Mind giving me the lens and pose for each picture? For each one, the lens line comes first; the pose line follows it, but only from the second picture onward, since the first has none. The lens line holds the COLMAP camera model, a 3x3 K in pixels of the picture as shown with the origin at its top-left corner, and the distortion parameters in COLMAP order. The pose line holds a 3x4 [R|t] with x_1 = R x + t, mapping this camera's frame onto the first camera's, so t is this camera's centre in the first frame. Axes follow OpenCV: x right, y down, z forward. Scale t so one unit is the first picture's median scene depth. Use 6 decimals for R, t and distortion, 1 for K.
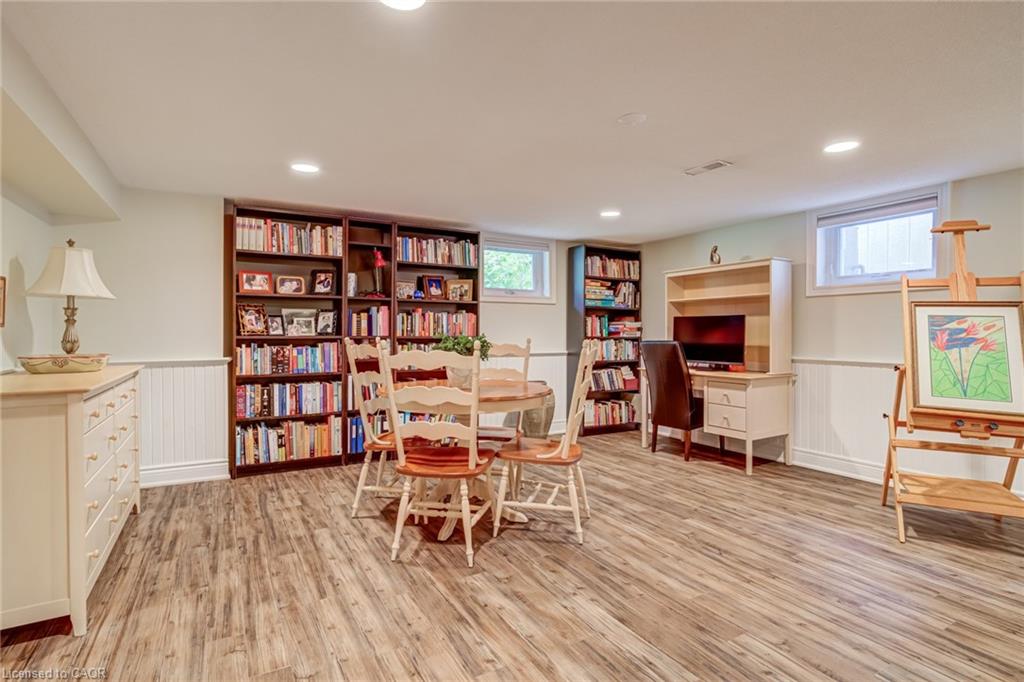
lens RADIAL K [[525.5, 0, 517.9], [0, 525.5, 339.4], [0, 0, 1]] dist [-0.031168, 0.012770]
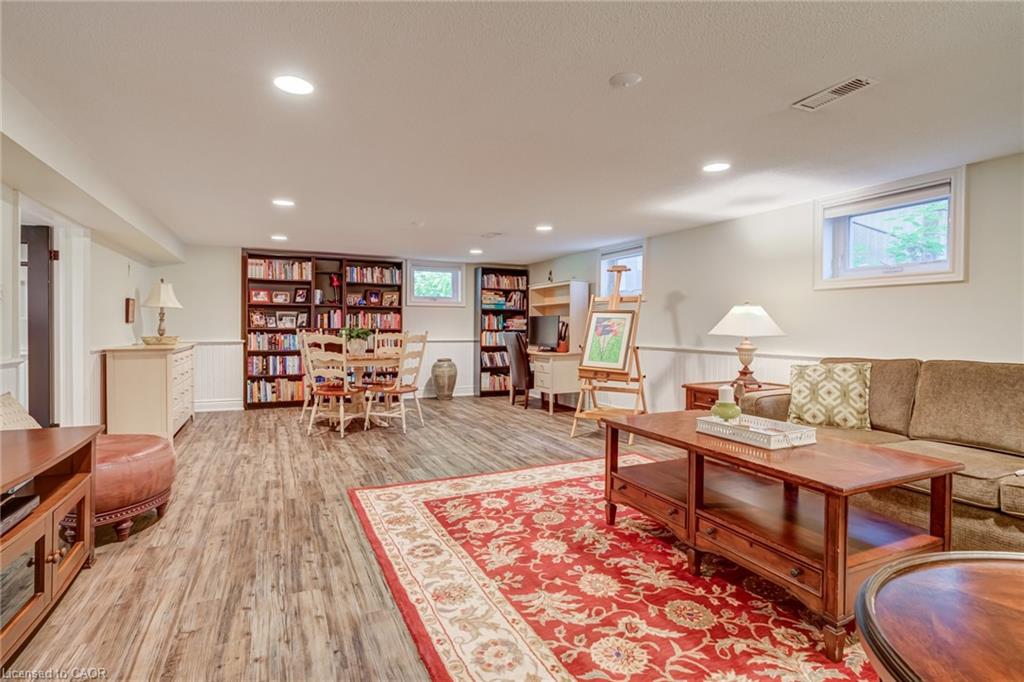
lens RADIAL K [[525.5, 0, 514.7], [0, 525.5, 333.3], [0, 0, 1]] dist [-0.031168, 0.012770]
pose [[0.996721, 0.004670, -0.080781, 0.455917], [-0.004695, 0.999989, -0.000119, 0.007629], [0.080779, 0.000498, 0.996732, -0.618920]]
